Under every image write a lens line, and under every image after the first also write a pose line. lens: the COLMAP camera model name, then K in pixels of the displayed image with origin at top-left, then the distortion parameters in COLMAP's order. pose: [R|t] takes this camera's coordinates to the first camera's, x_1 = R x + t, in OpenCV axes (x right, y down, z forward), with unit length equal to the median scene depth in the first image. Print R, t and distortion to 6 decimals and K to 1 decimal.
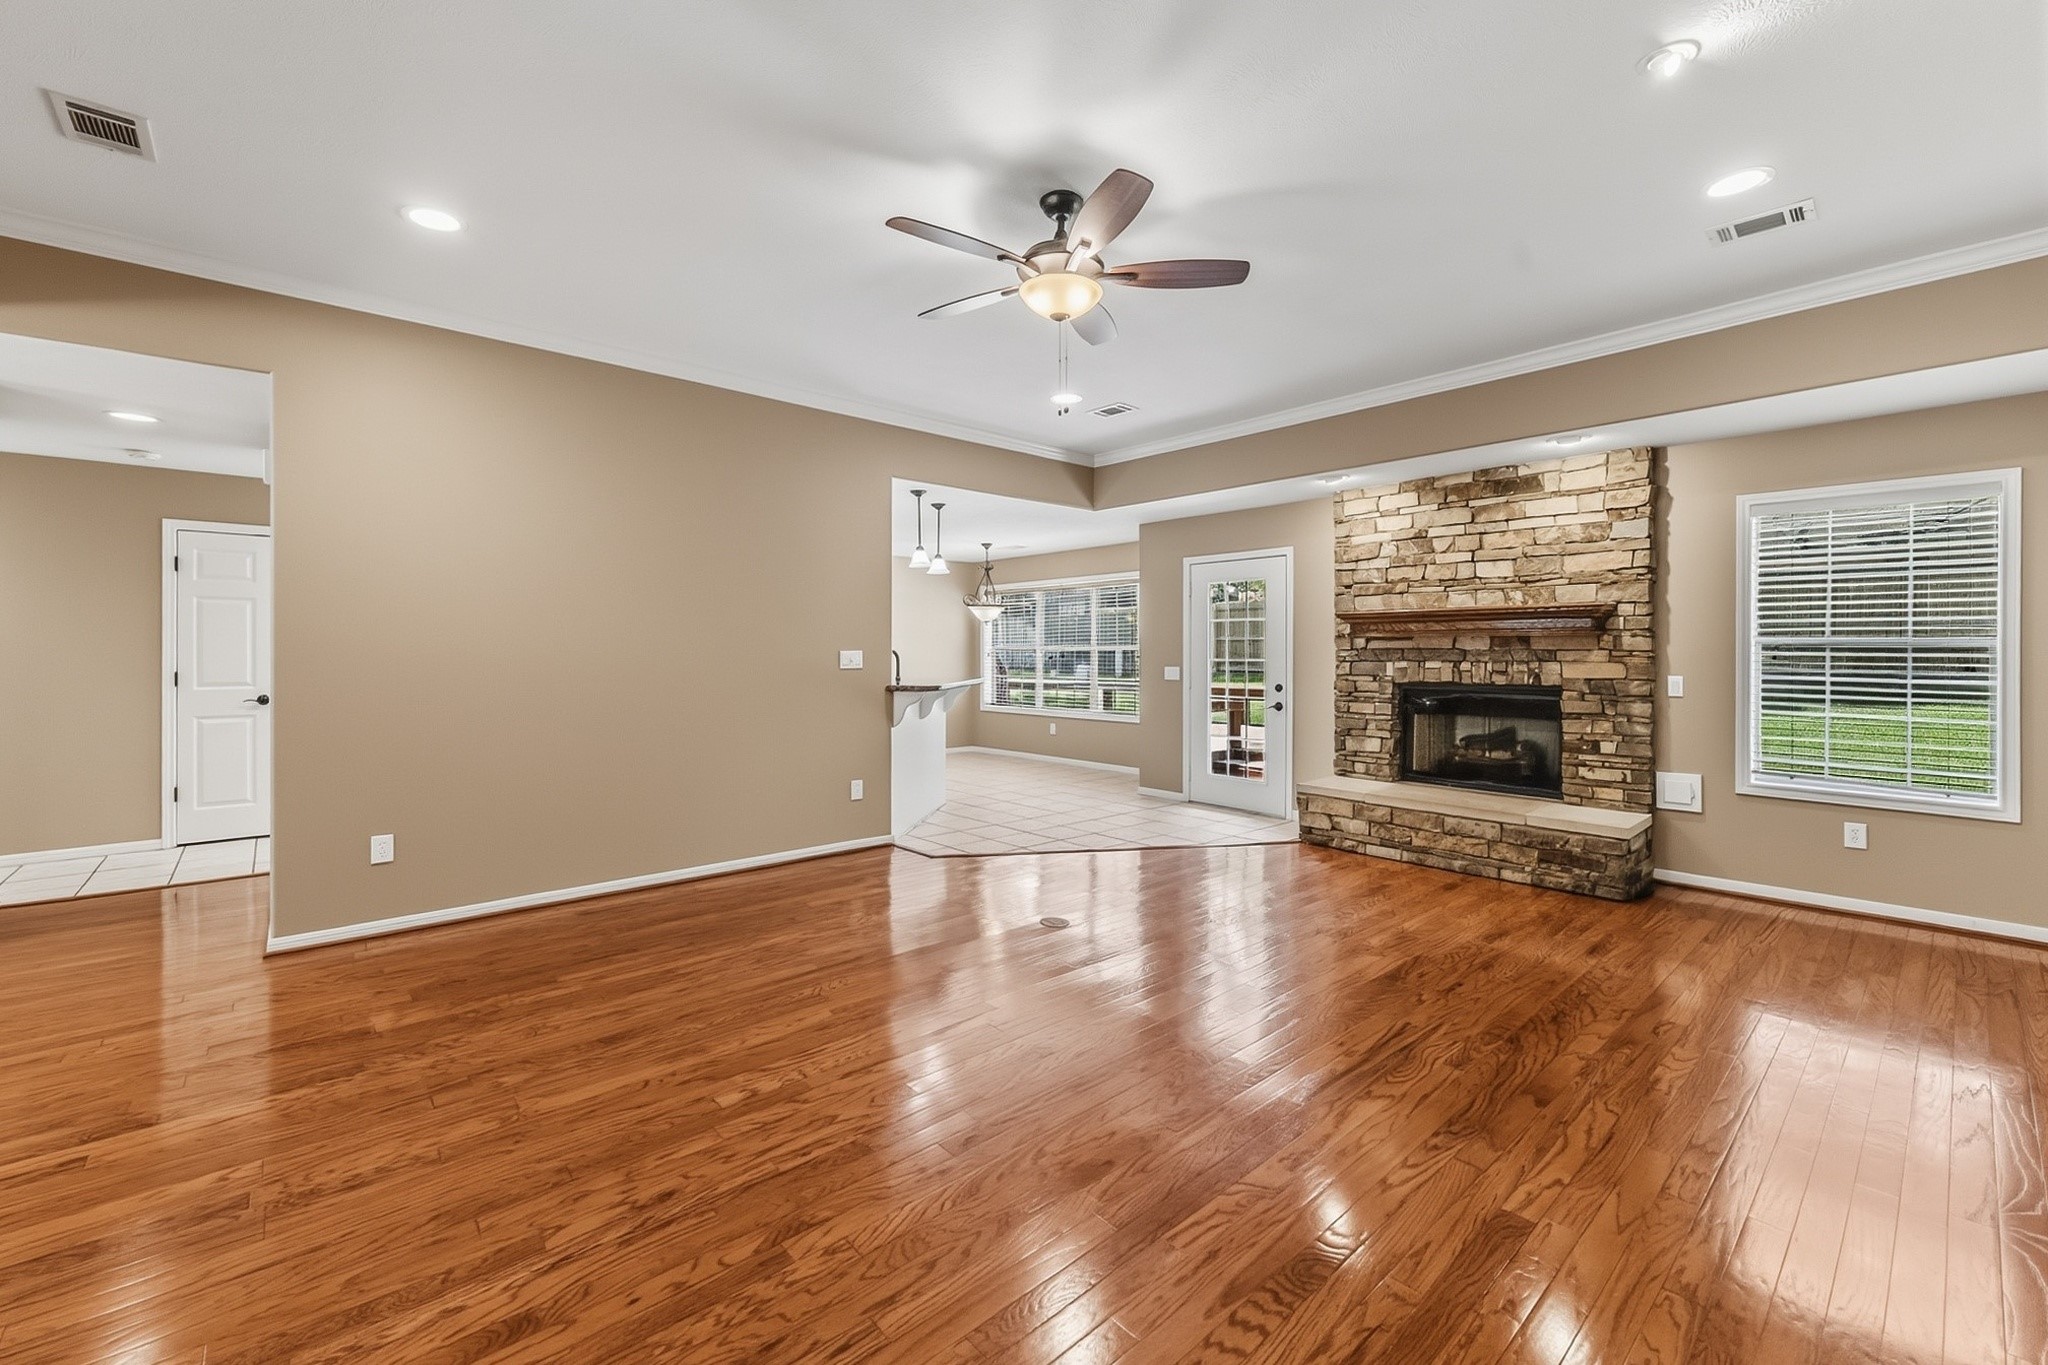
lens RADIAL K [[837.8, 0, 1019.9], [0, 837.8, 654.7], [0, 0, 1]] dist [0.001362, 0.000200]
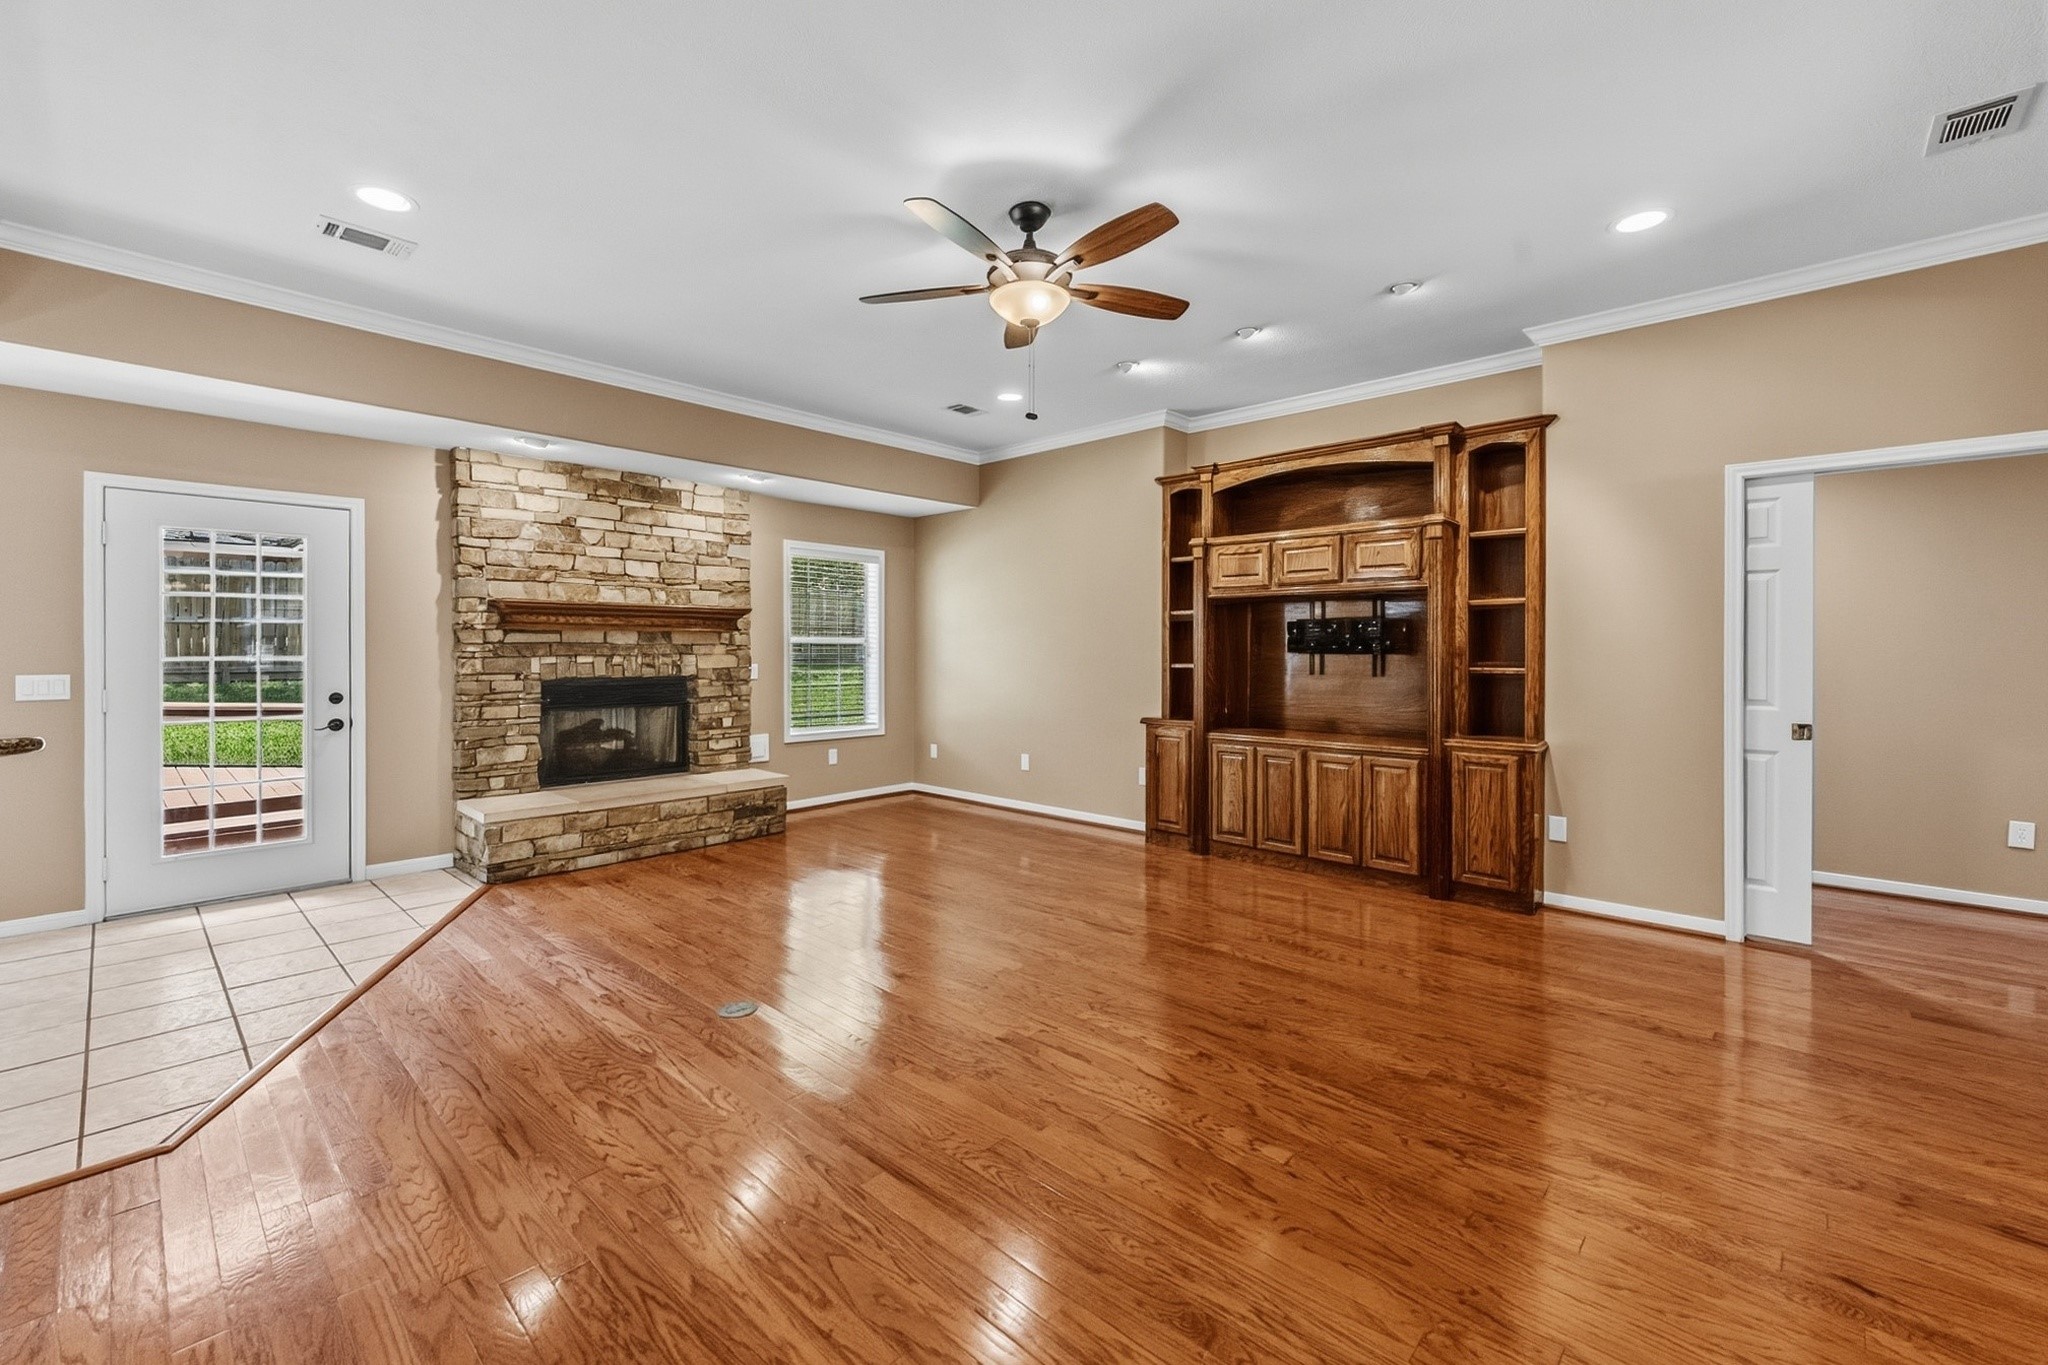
lens RADIAL K [[847.9, 0, 1020.5], [0, 847.9, 650.6], [0, 0, 1]] dist [-0.001122, -0.000130]
pose [[-0.099855, -0.006117, 0.994983, -0.565047], [0.002275, 0.999977, 0.006376, -0.003665], [-0.994999, 0.002900, -0.099839, 0.634741]]
